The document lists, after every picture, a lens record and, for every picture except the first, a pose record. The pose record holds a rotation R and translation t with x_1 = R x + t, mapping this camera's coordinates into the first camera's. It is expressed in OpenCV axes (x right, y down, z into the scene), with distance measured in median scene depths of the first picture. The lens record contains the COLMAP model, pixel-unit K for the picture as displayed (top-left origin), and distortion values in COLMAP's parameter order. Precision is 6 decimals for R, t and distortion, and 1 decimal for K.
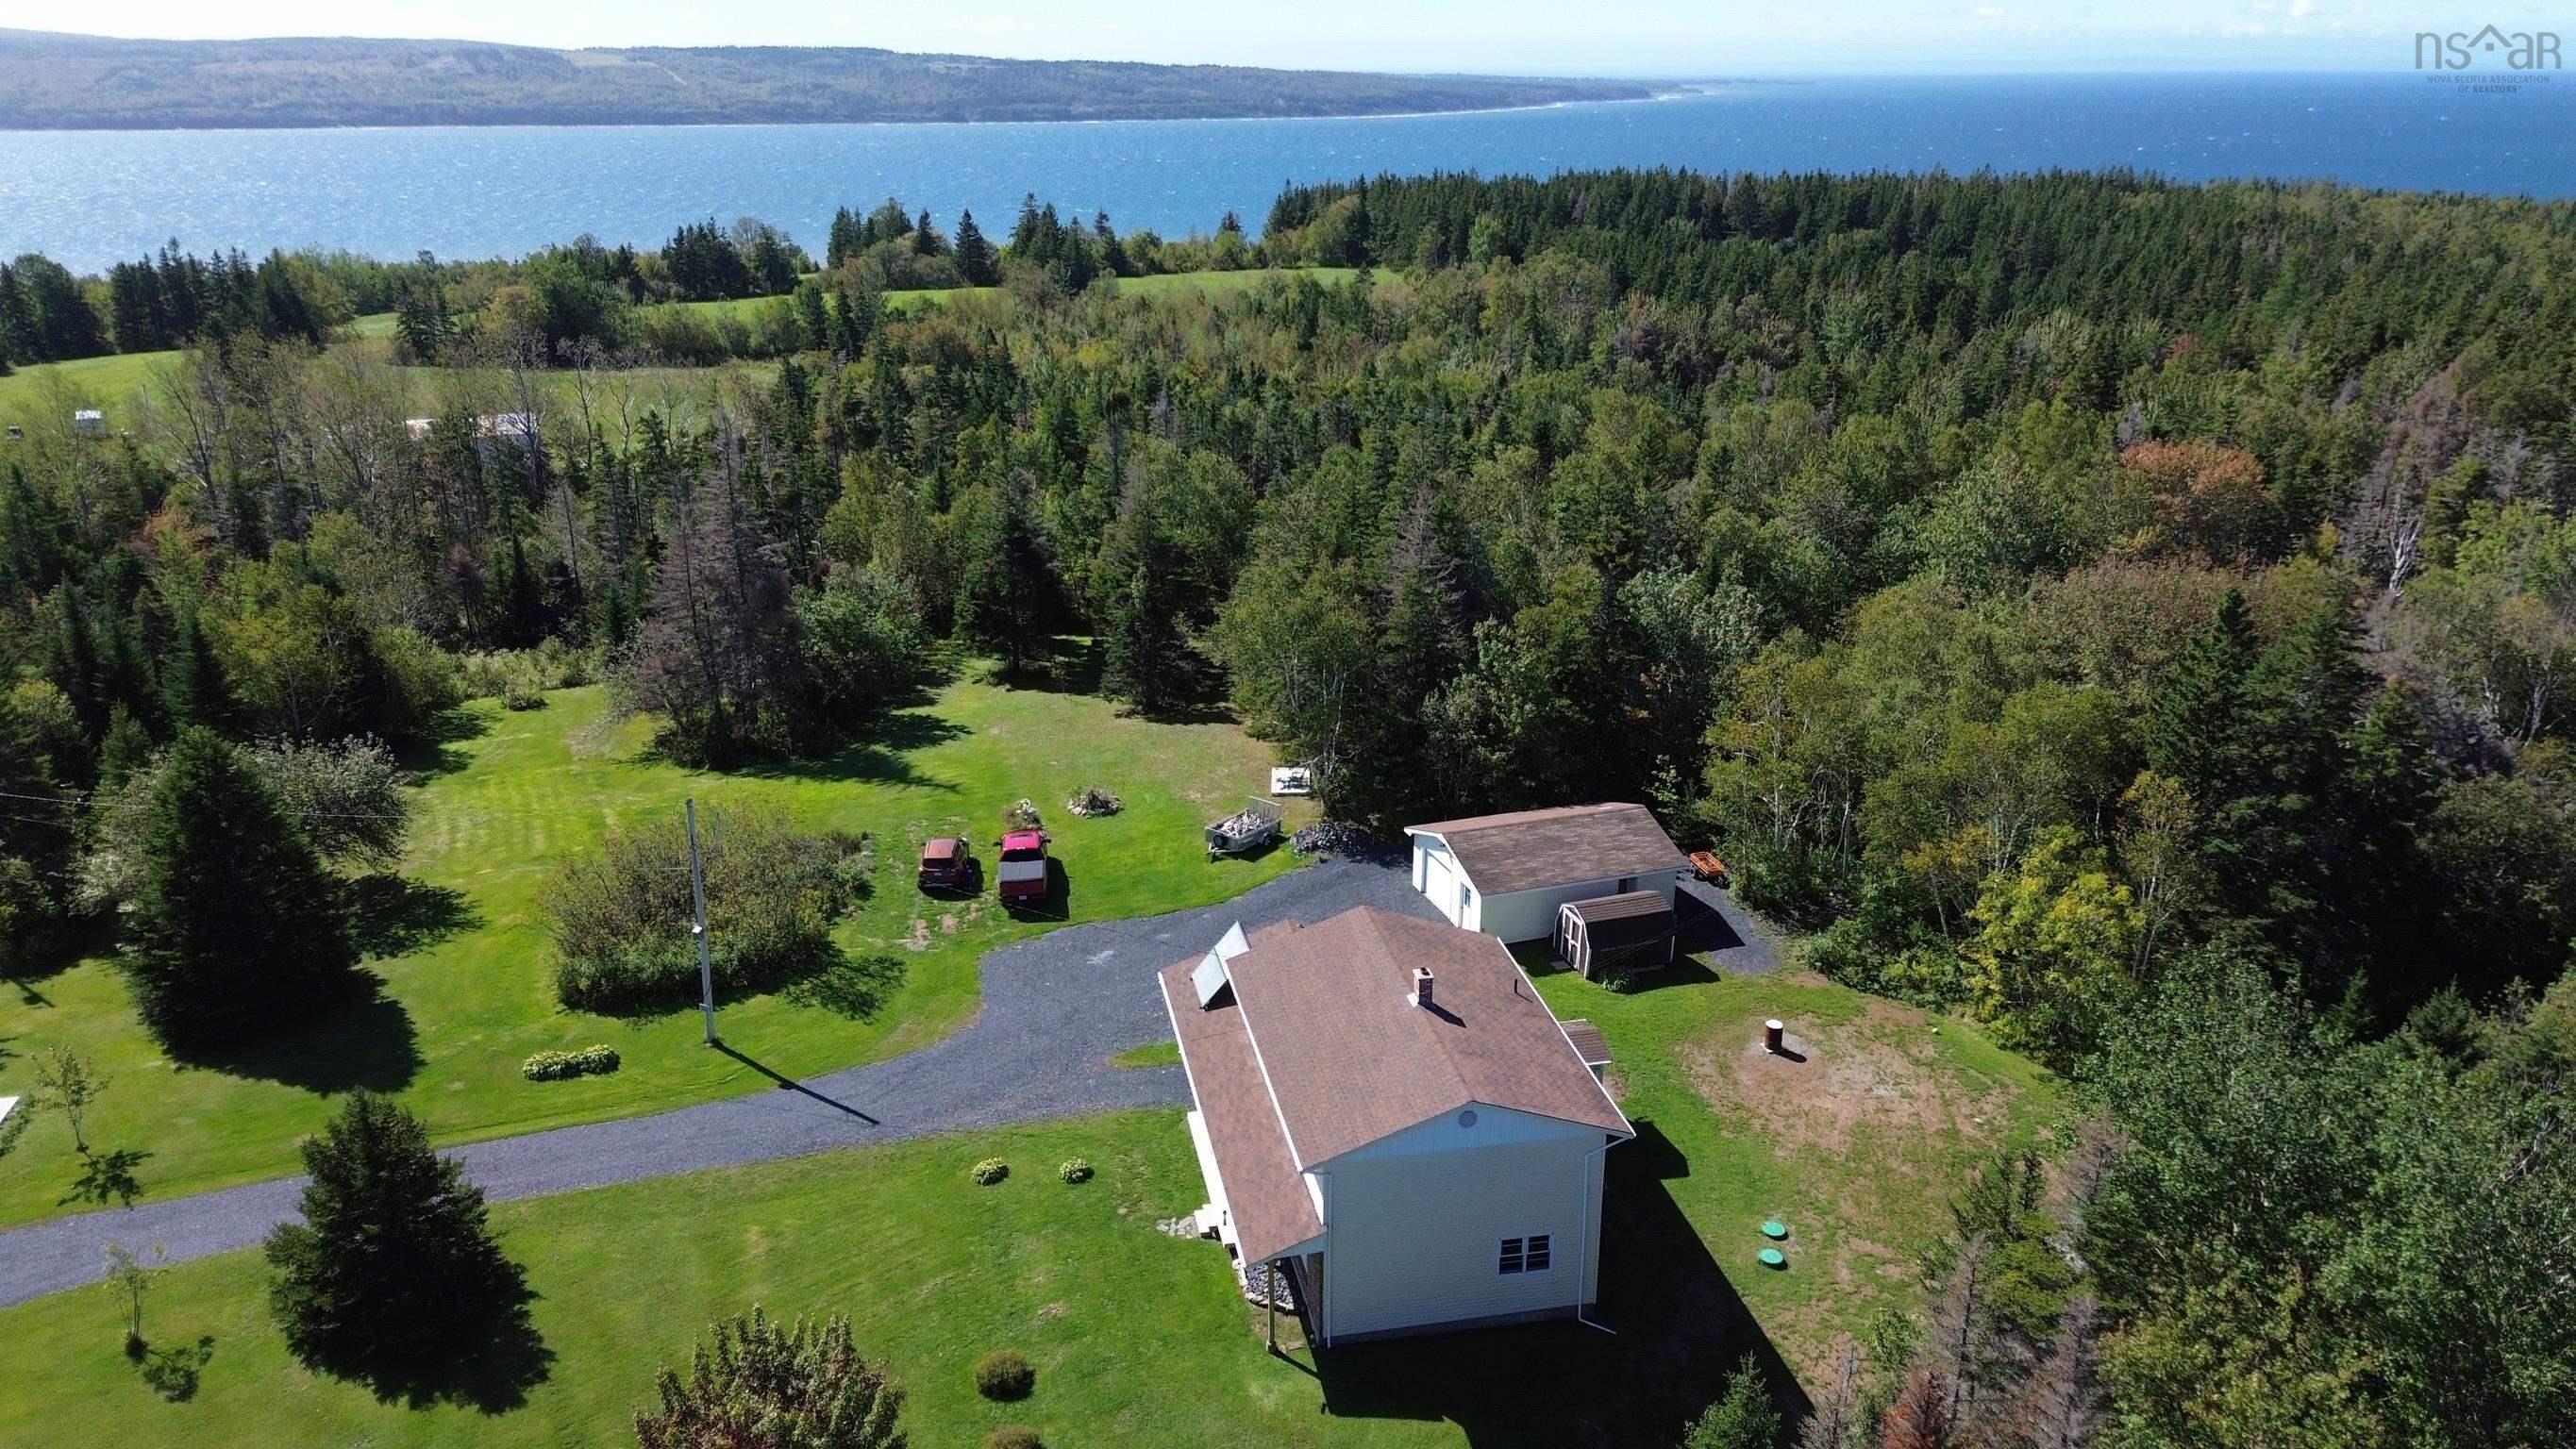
lens RADIAL K [[1819.0, 0, 1287.7], [0, 1819.0, 717.8], [0, 0, 1]] dist [0.077056, -0.085574]
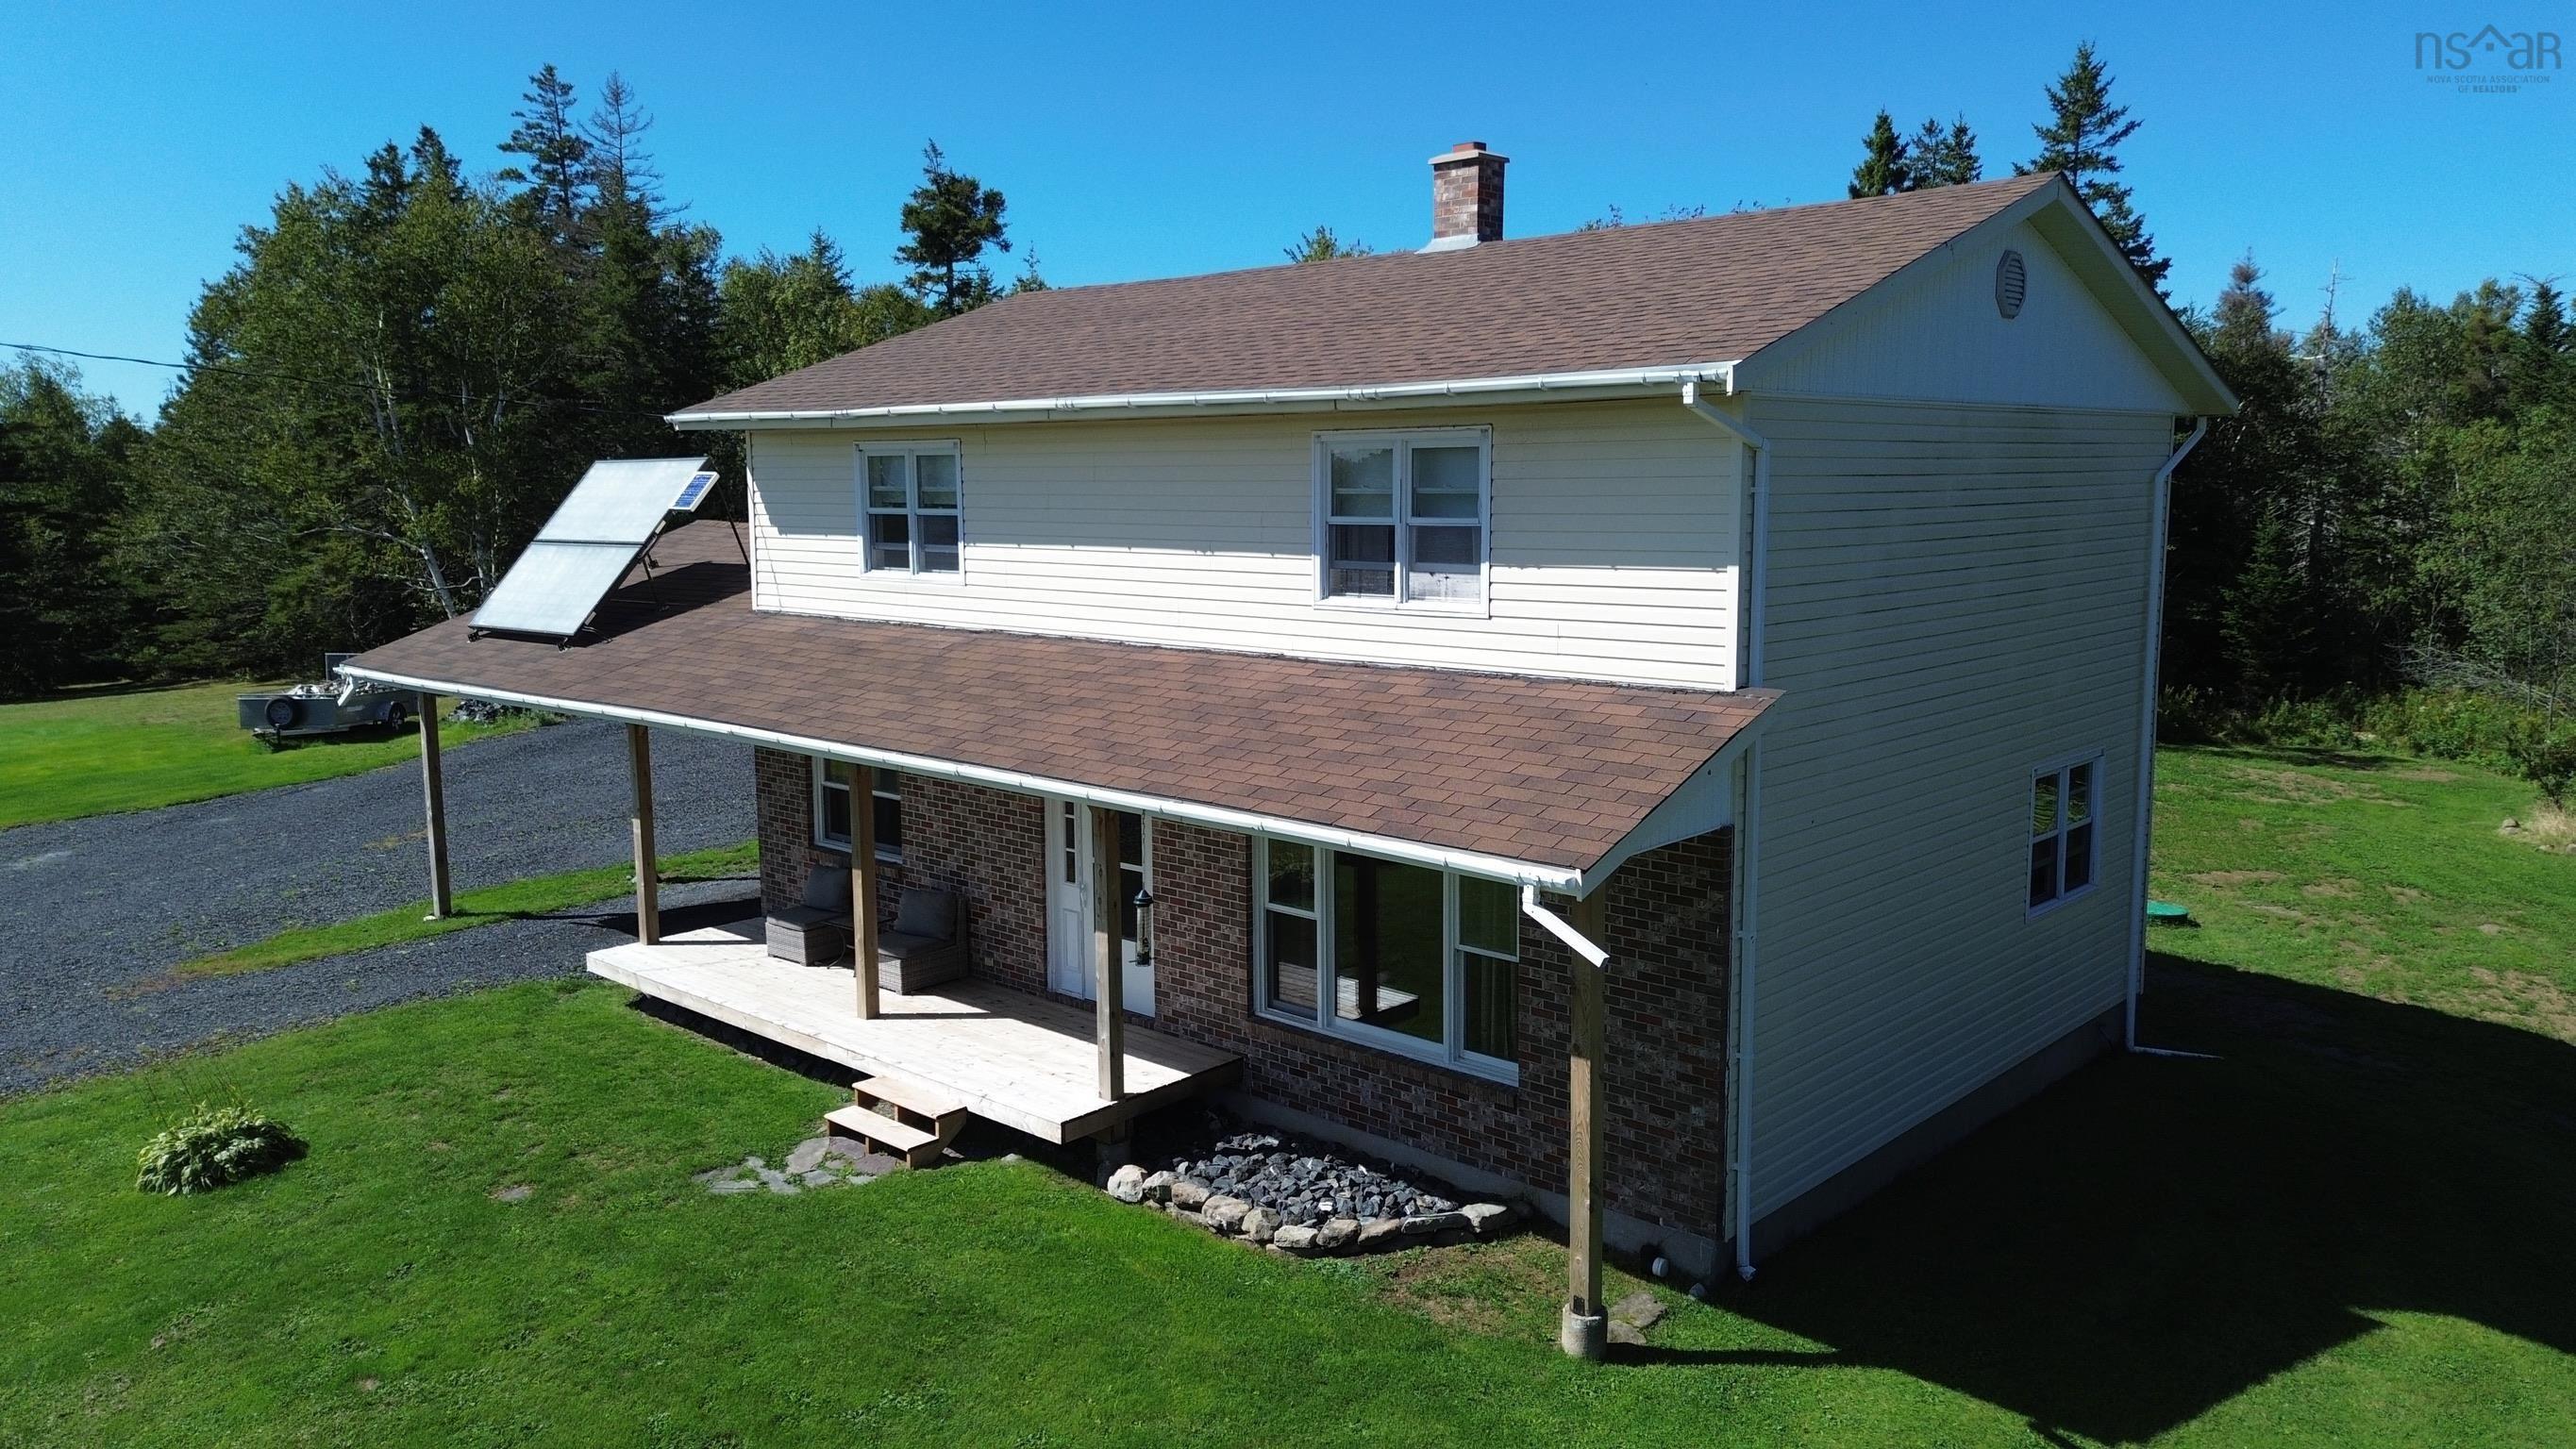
lens RADIAL K [[1819.0, 0, 1286.6], [0, 1819.0, 715.0], [0, 0, 1]] dist [0.077056, -0.085574]
pose [[0.814389, -0.080760, 0.574672, -0.098208], [0.201275, 0.968108, -0.149184, 0.184565], [-0.544296, 0.237161, 0.804672, 0.513910]]
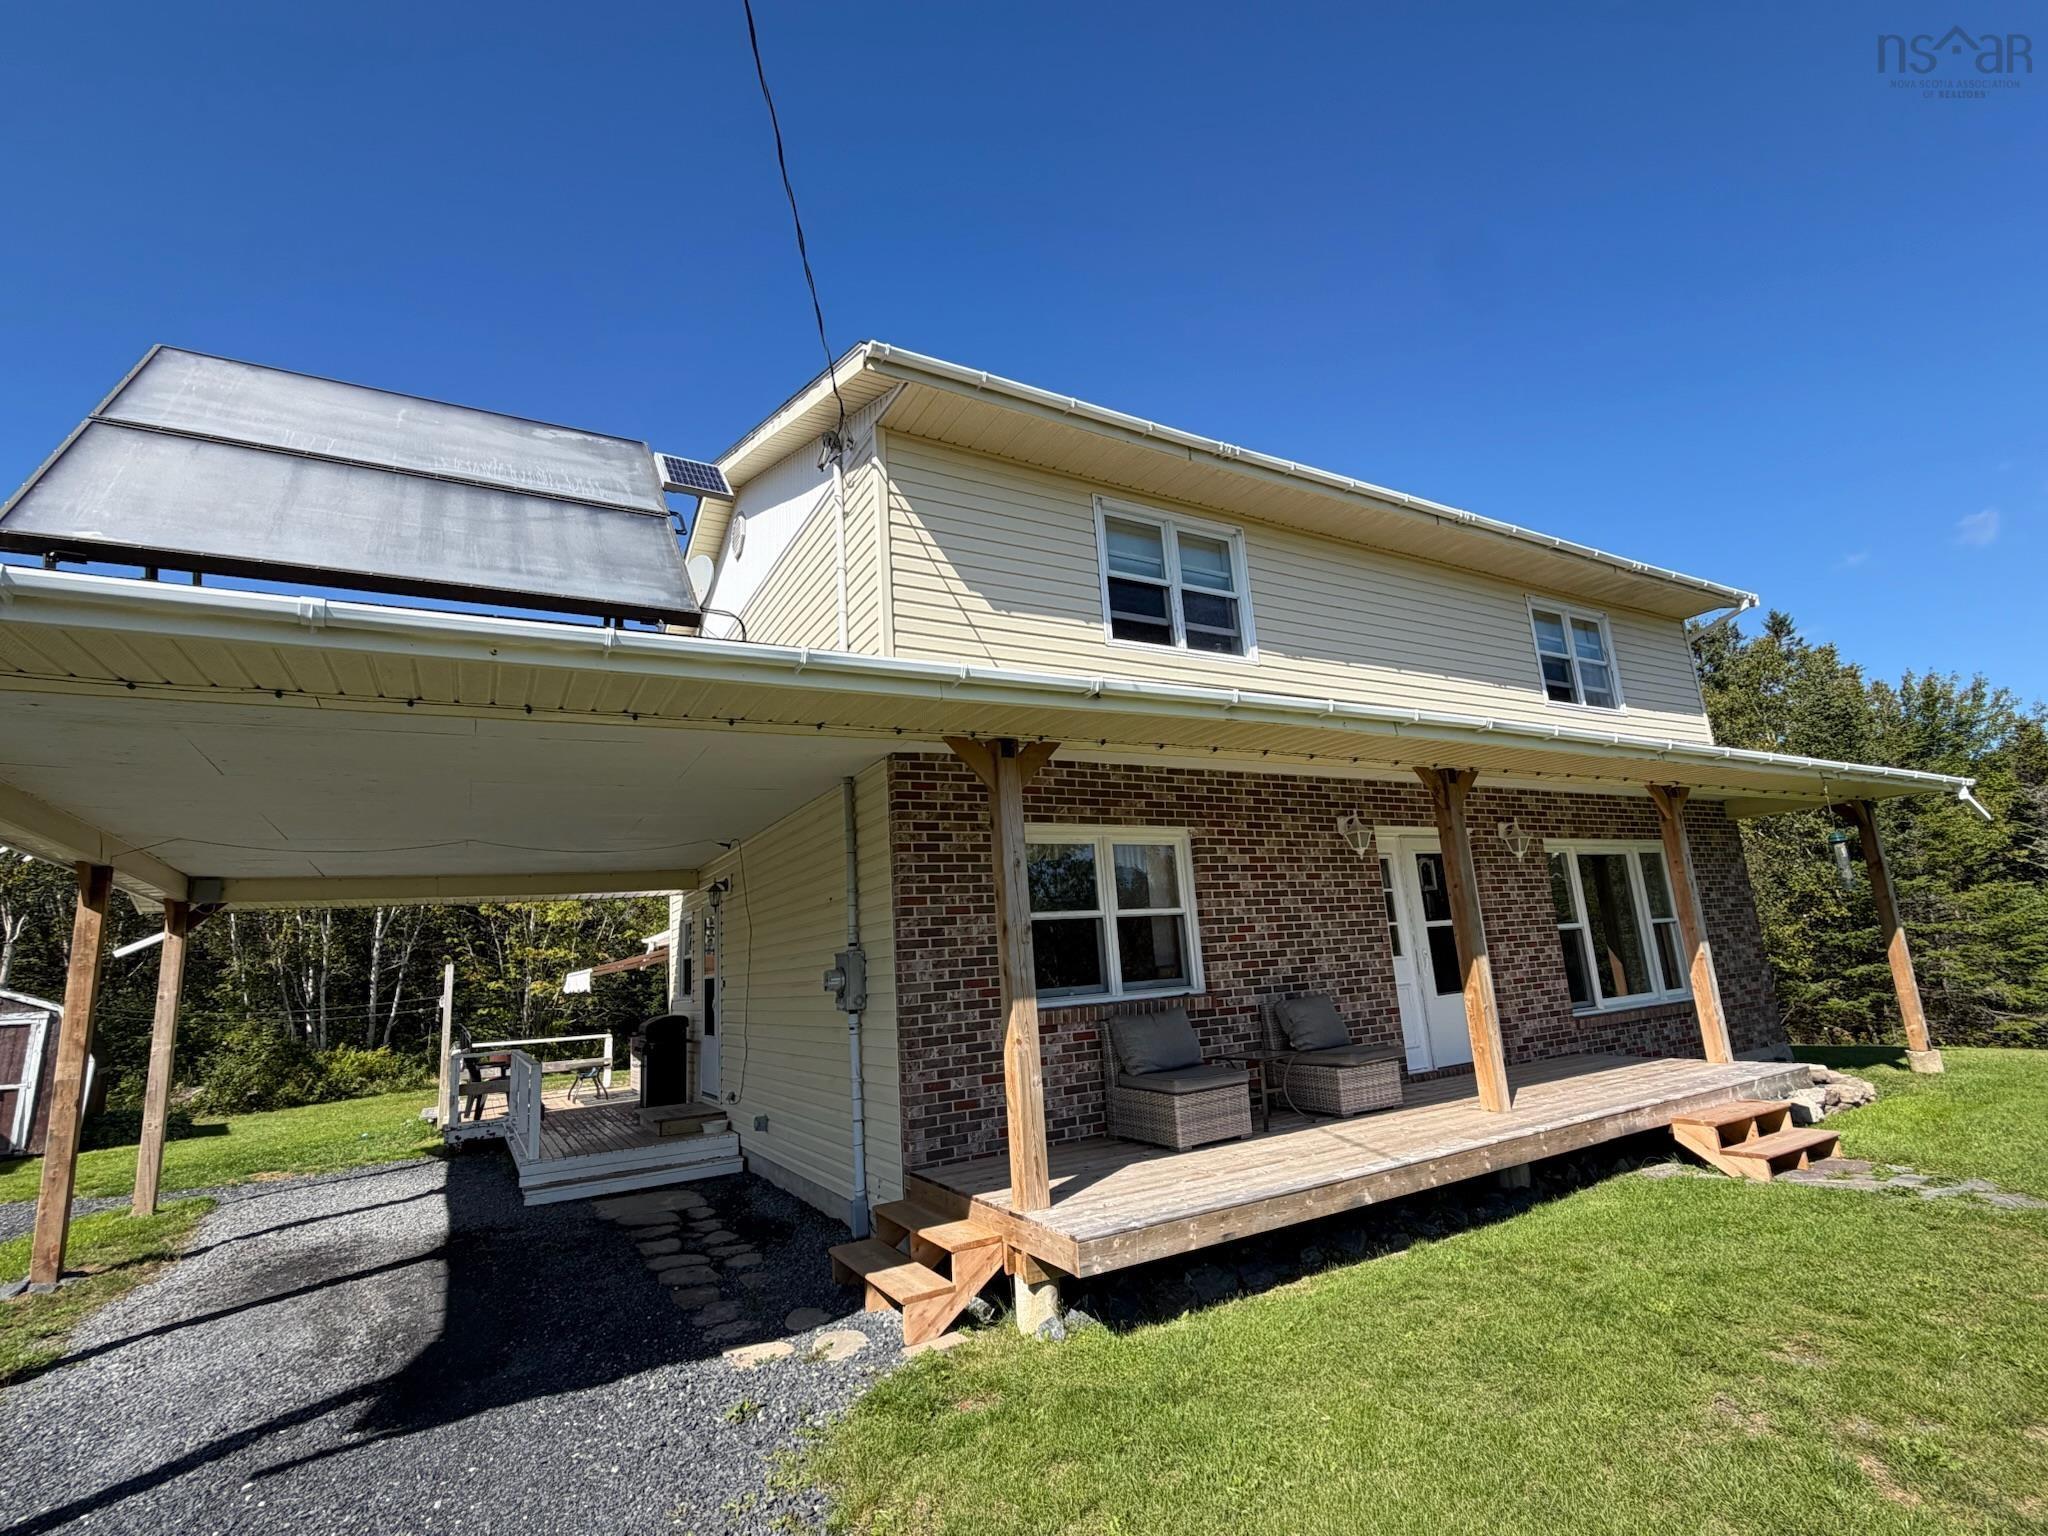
lens RADIAL K [[957.7, 0, 1024.2], [0, 957.7, 773.2], [0, 0, 1]] dist [-0.007610, 0.004906]
pose [[-0.311766, 0.213689, 0.925818, -0.094309], [0.383085, 0.919947, -0.083332, 0.141816], [-0.869510, 0.328687, -0.368669, 0.761503]]
